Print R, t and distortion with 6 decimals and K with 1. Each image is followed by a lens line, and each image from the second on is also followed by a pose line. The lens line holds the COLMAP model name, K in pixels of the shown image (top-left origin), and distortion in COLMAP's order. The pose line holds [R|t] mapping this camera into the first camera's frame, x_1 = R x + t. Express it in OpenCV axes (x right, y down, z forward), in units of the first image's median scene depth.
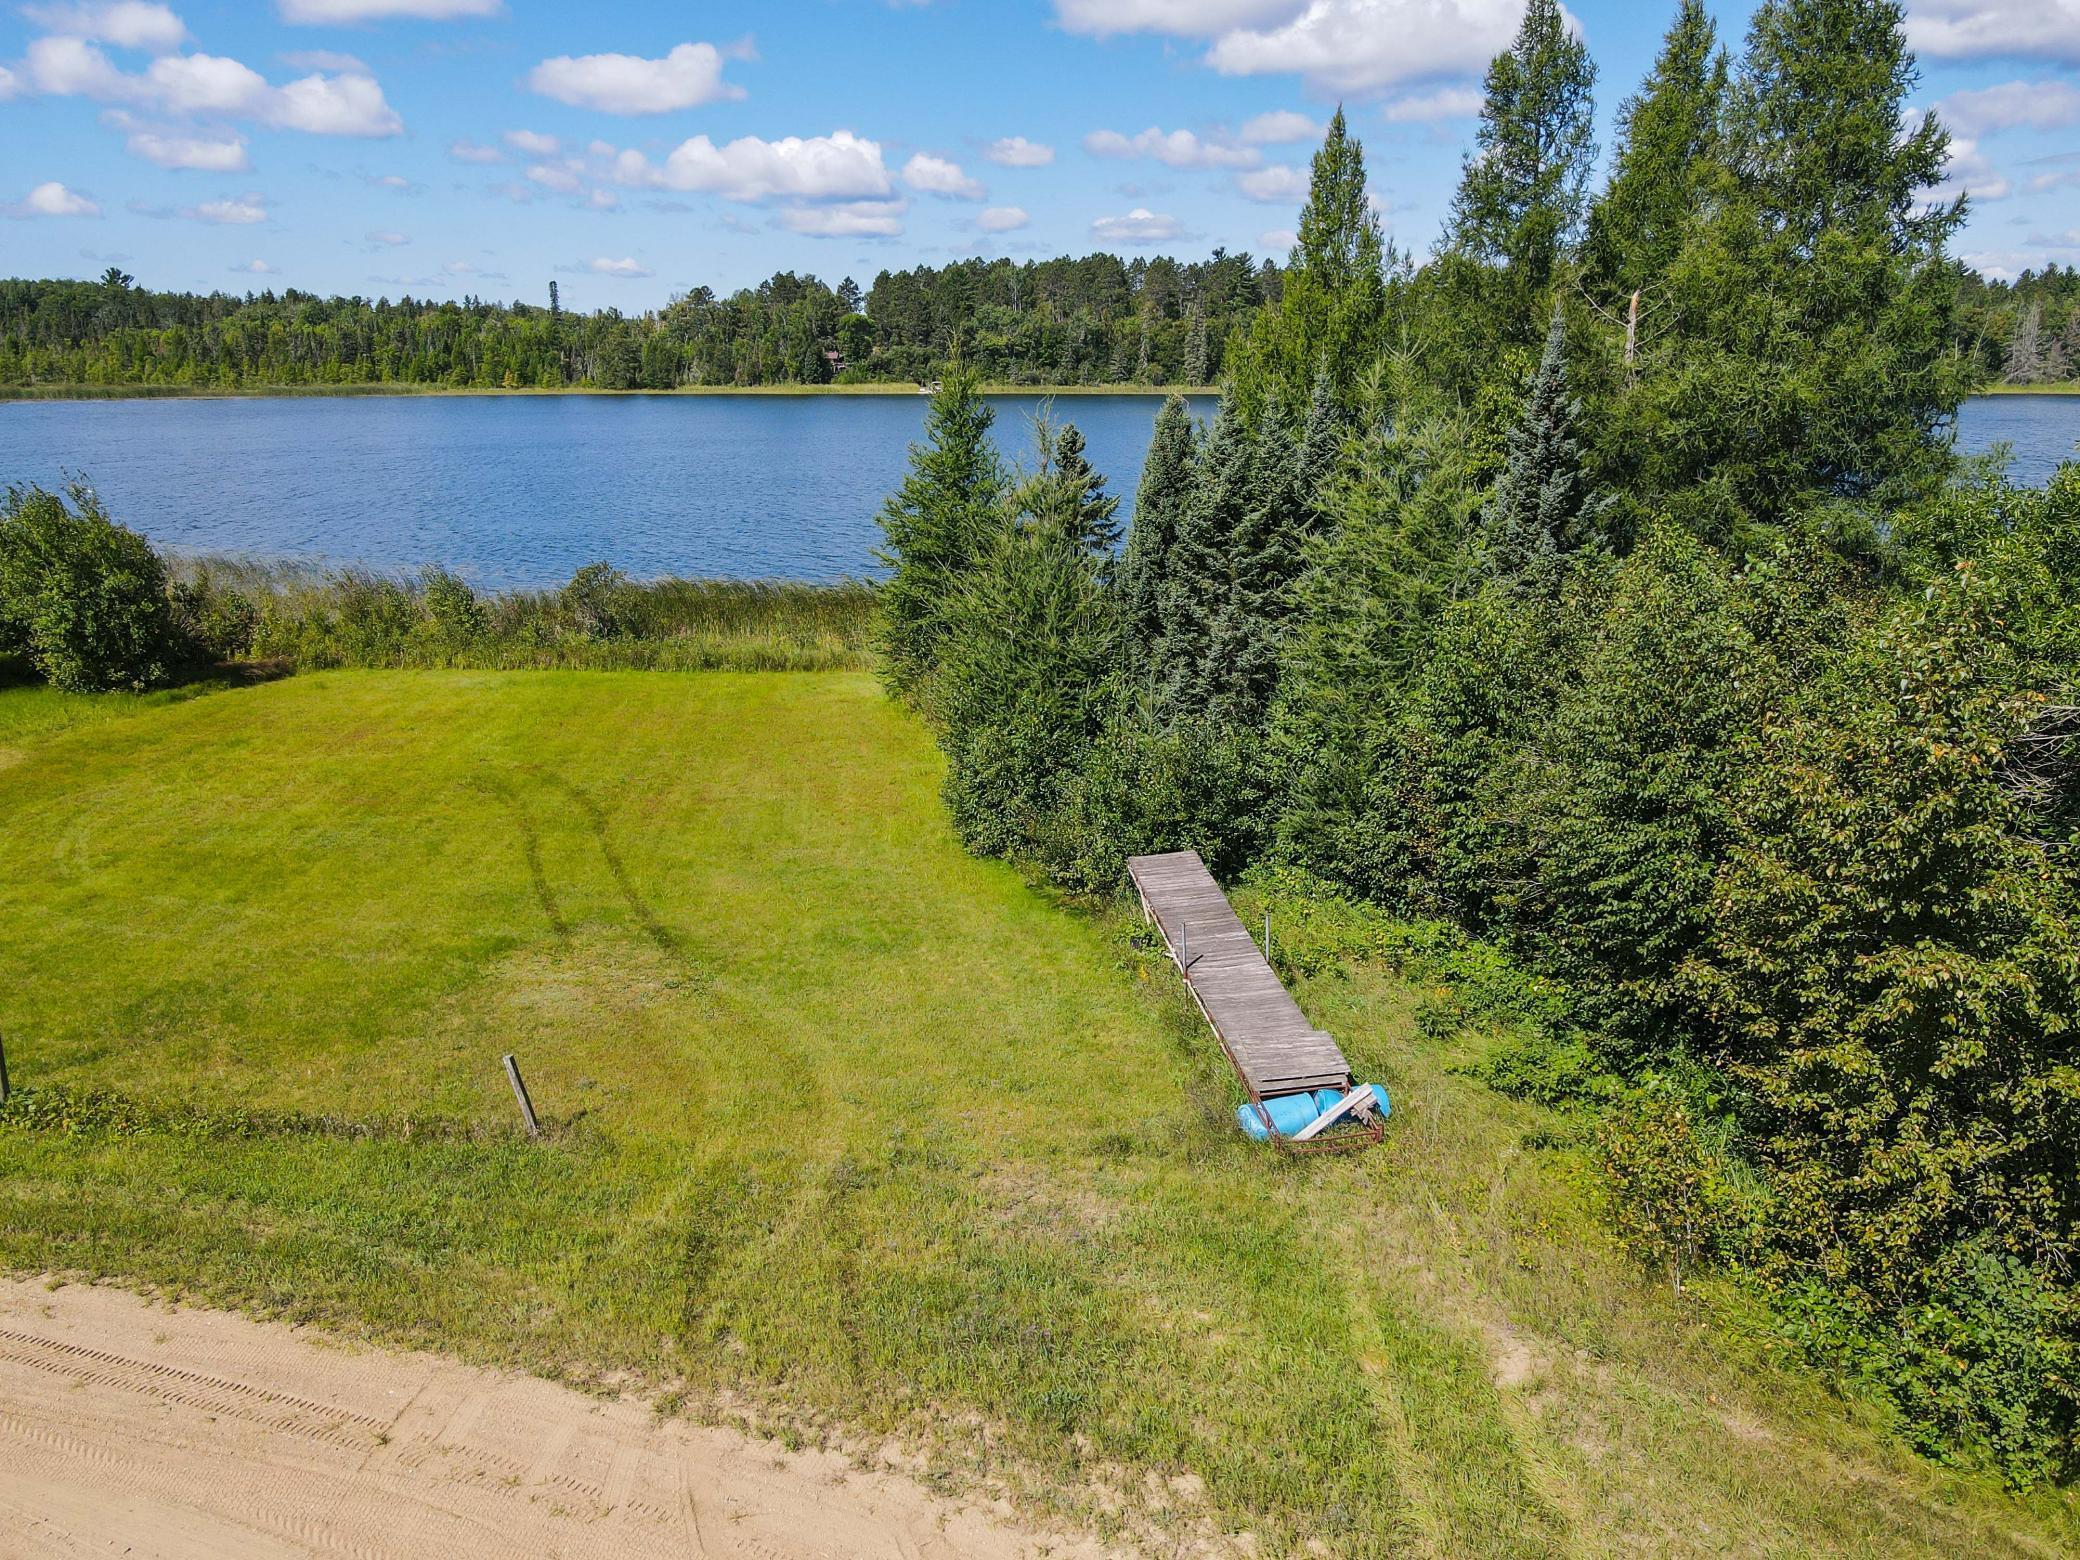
lens RADIAL K [[1515.0, 0, 1037.6], [0, 1515.0, 777.7], [0, 0, 1]] dist [0.018238, -0.005868]
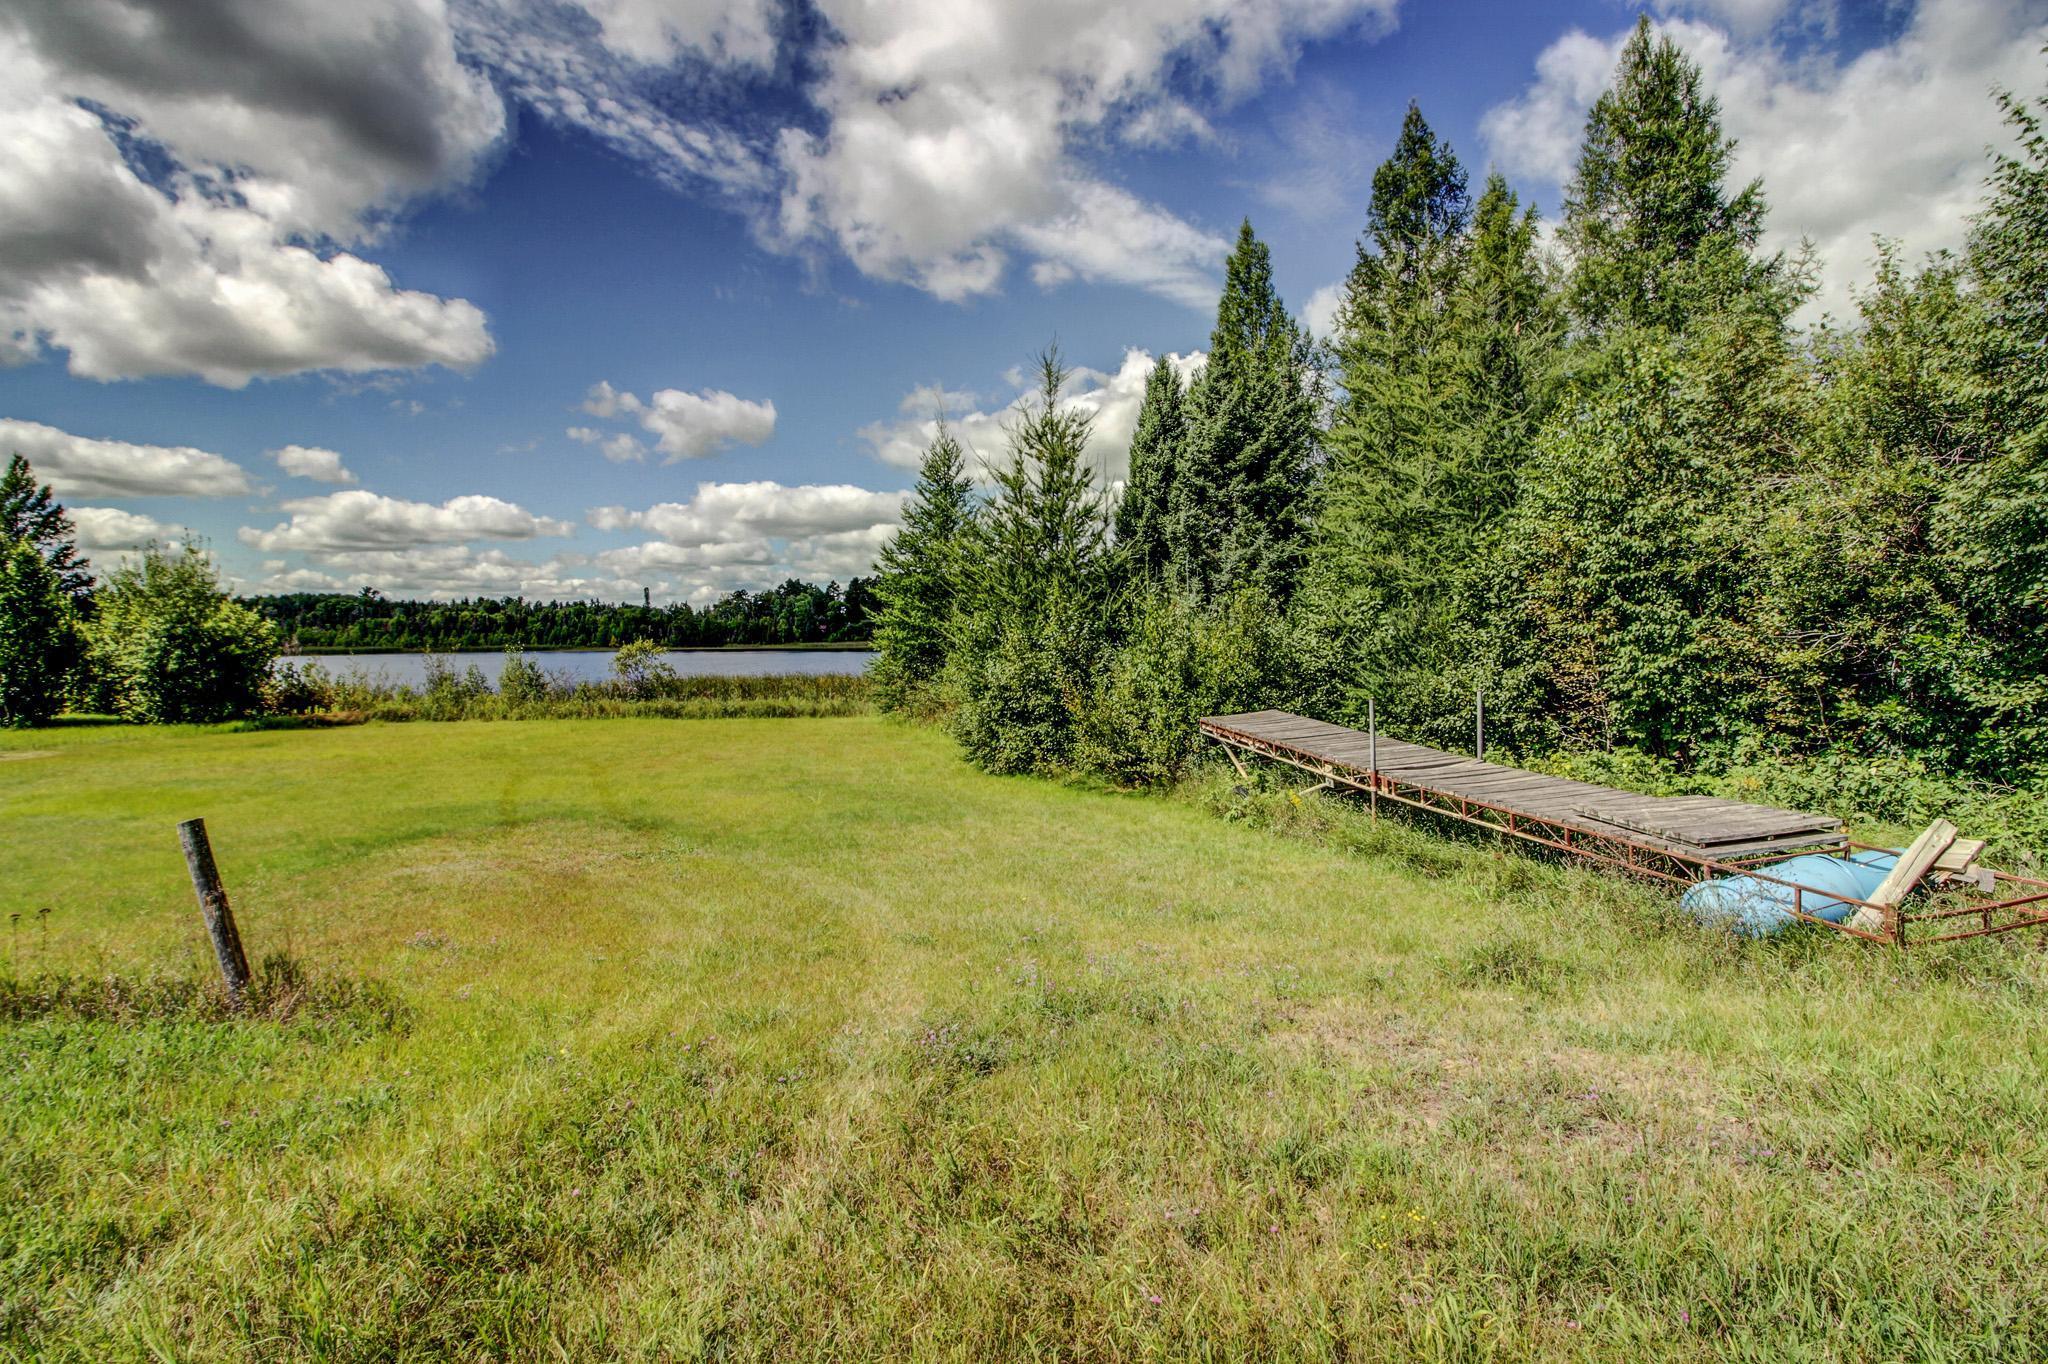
lens RADIAL K [[973.2, 0, 1024.8], [0, 973.2, 685.6], [0, 0, 1]] dist [-0.023806, -0.000380]
pose [[0.997029, -0.021644, 0.073918, -0.064806], [0.036644, 0.977426, -0.208074, 0.117884], [-0.067746, 0.210165, 0.975316, 0.383760]]
